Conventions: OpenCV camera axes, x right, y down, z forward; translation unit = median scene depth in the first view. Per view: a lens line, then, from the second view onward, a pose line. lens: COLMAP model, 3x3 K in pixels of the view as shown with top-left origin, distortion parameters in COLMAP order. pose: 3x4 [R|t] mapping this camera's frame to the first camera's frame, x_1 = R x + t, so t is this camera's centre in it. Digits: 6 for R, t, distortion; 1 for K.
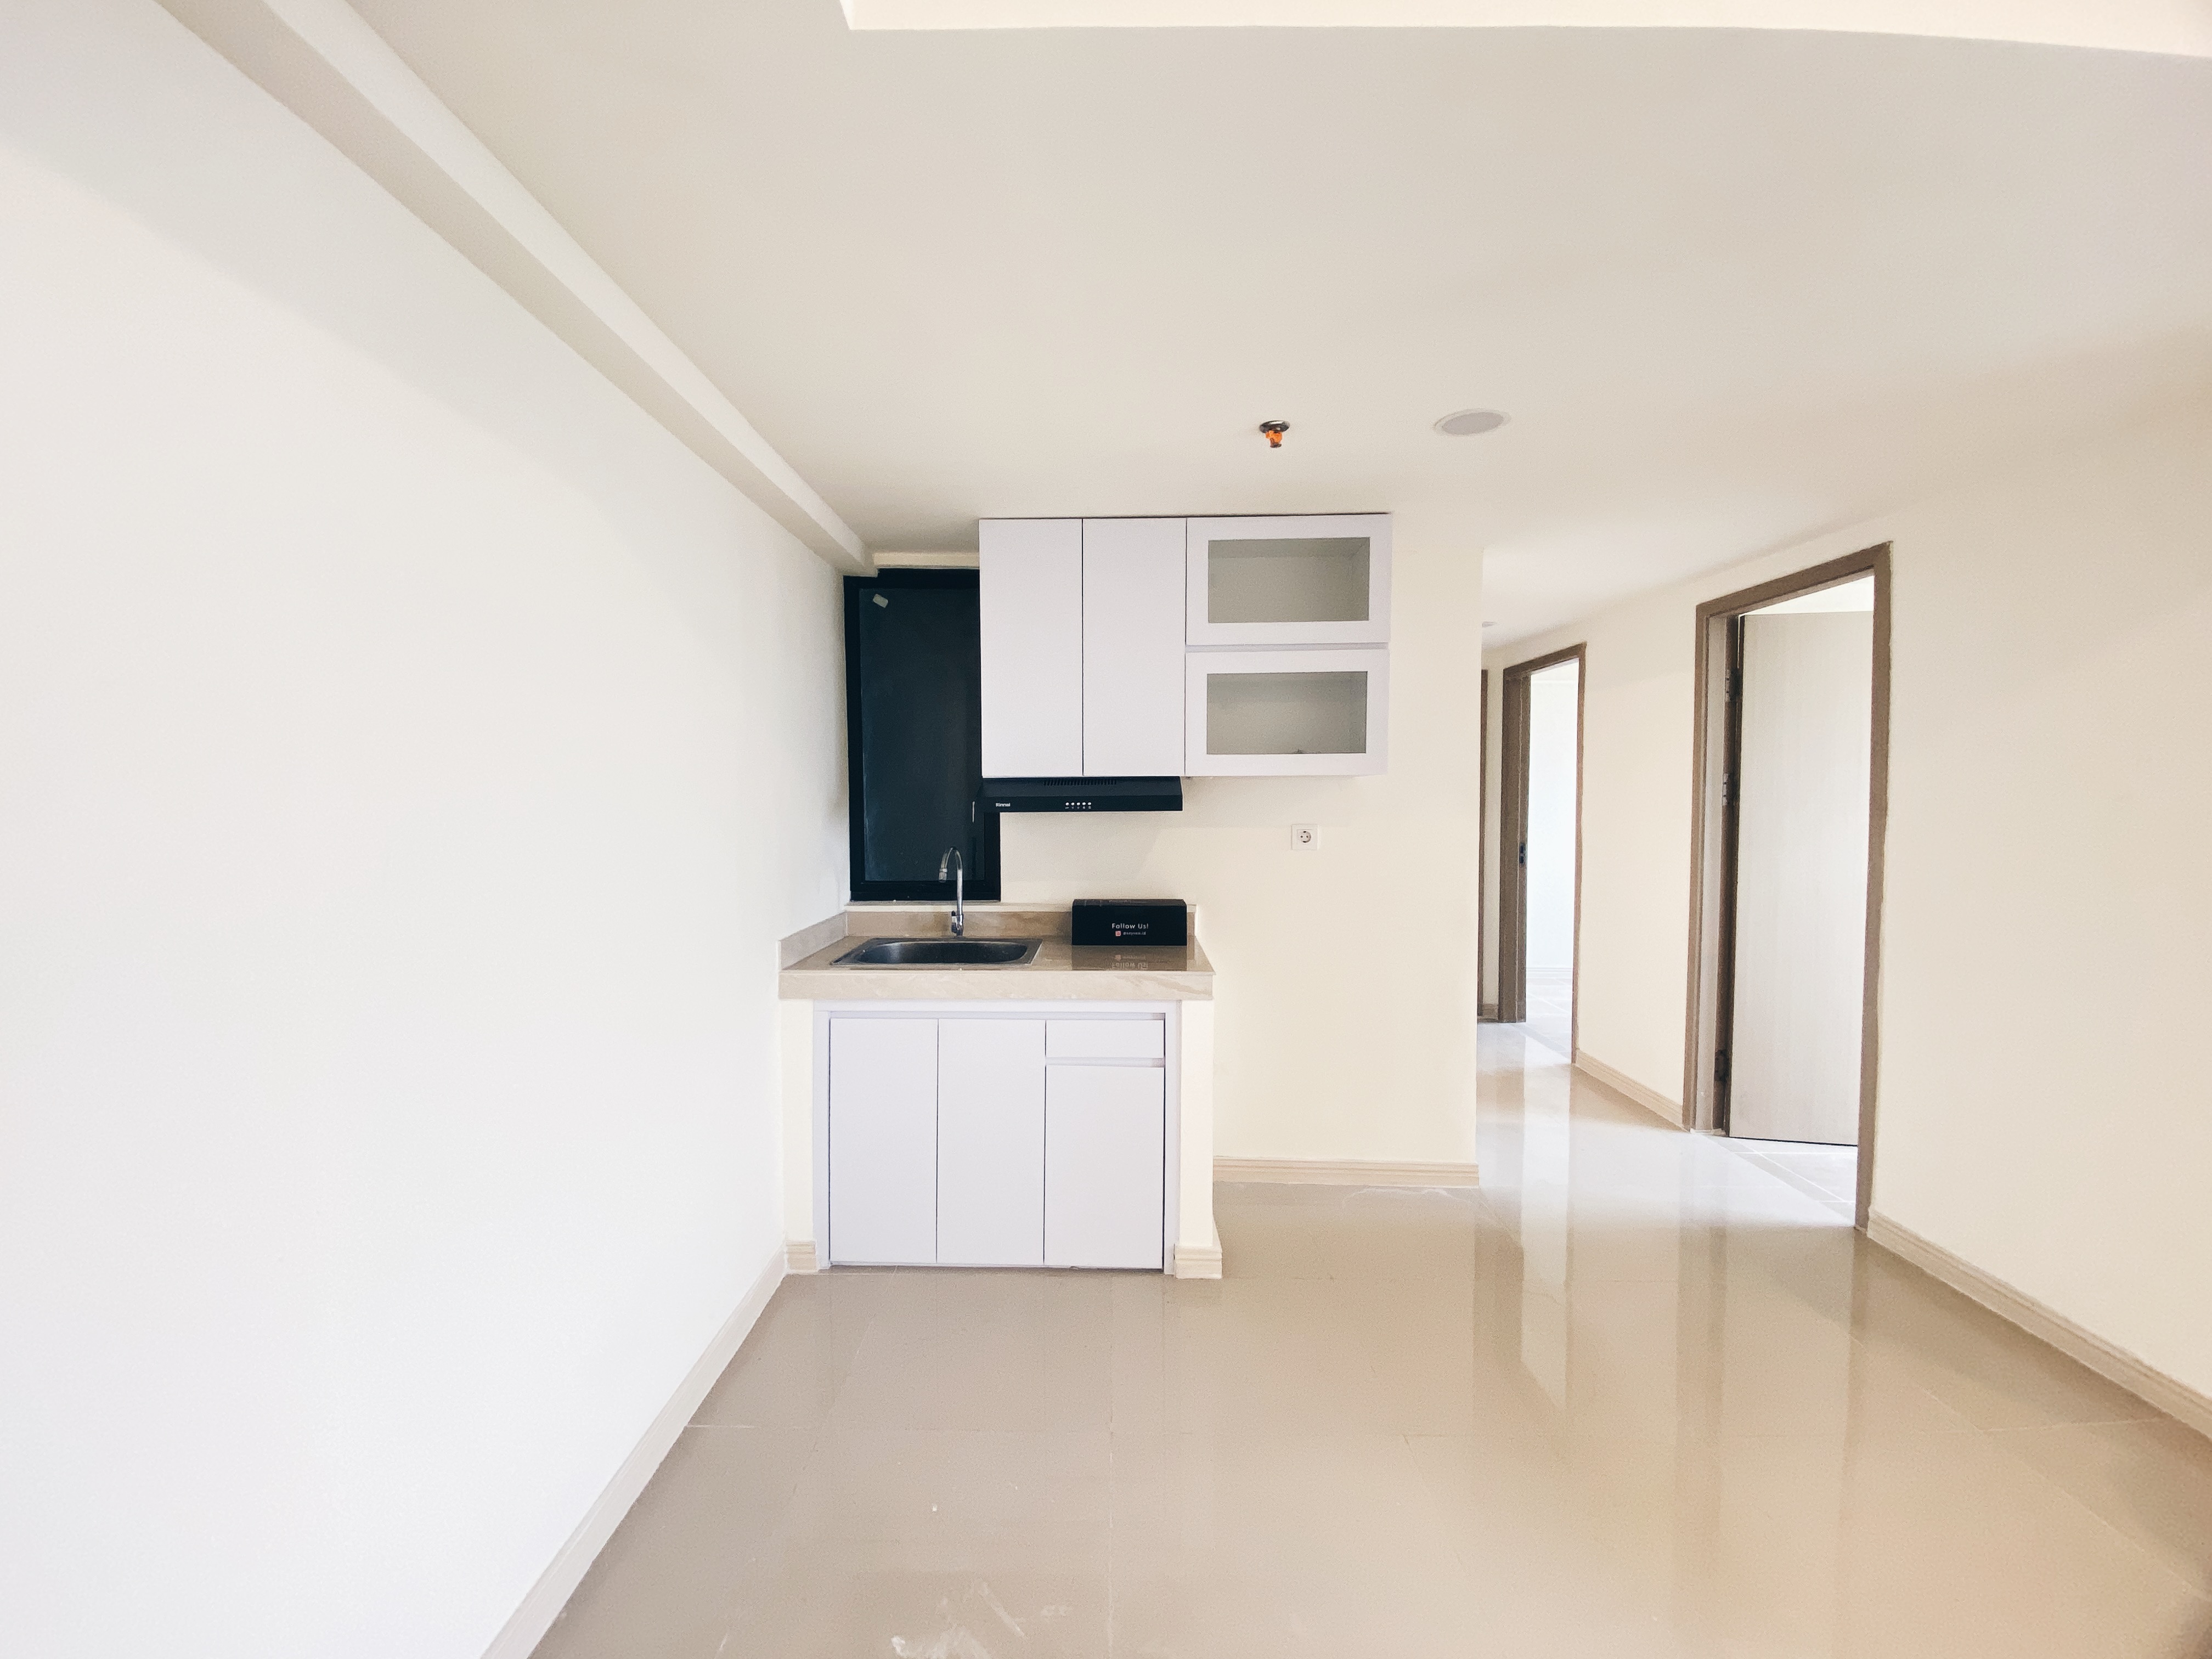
lens RADIAL K [[909.0, 0, 1101.6], [0, 909.0, 832.9], [0, 0, 1]] dist [0.029501, -0.021033]
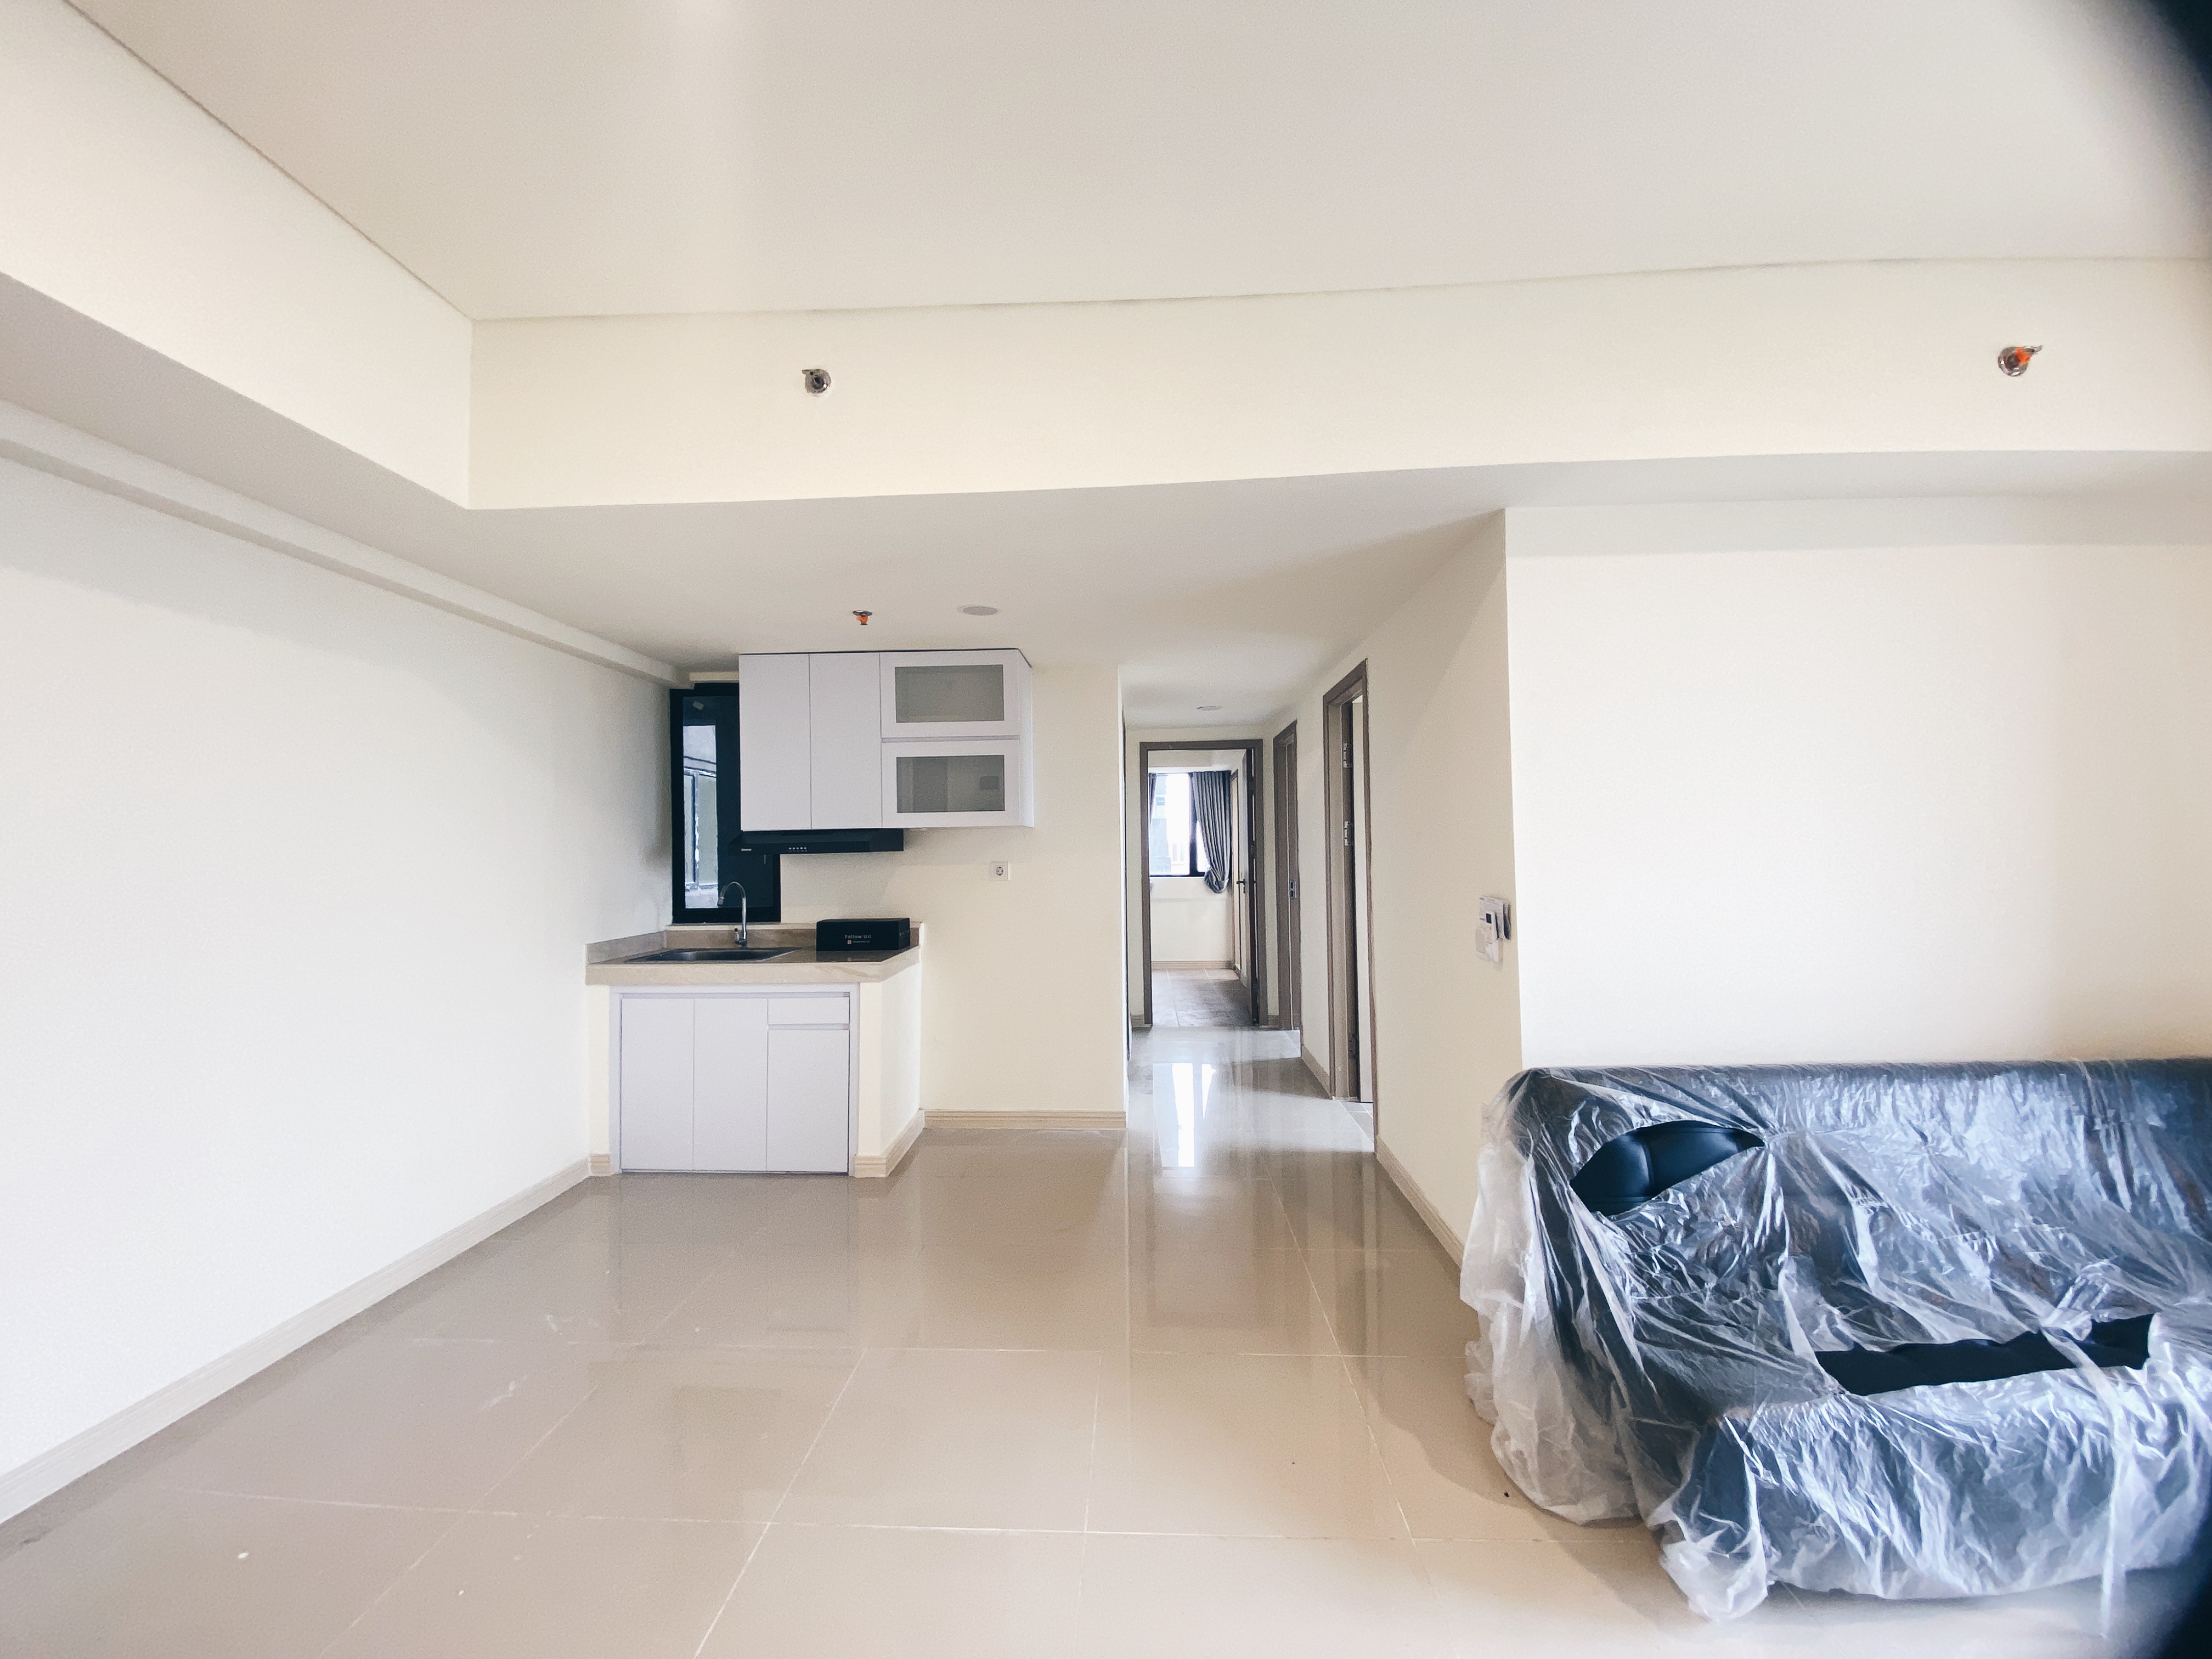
lens RADIAL K [[909.0, 0, 1101.6], [0, 909.0, 832.9], [0, 0, 1]] dist [0.029501, -0.021033]
pose [[0.999252, -0.013837, -0.036098, 0.471819], [0.011707, 0.998215, -0.058564, 0.031107], [0.036844, 0.058098, 0.997631, -0.402604]]
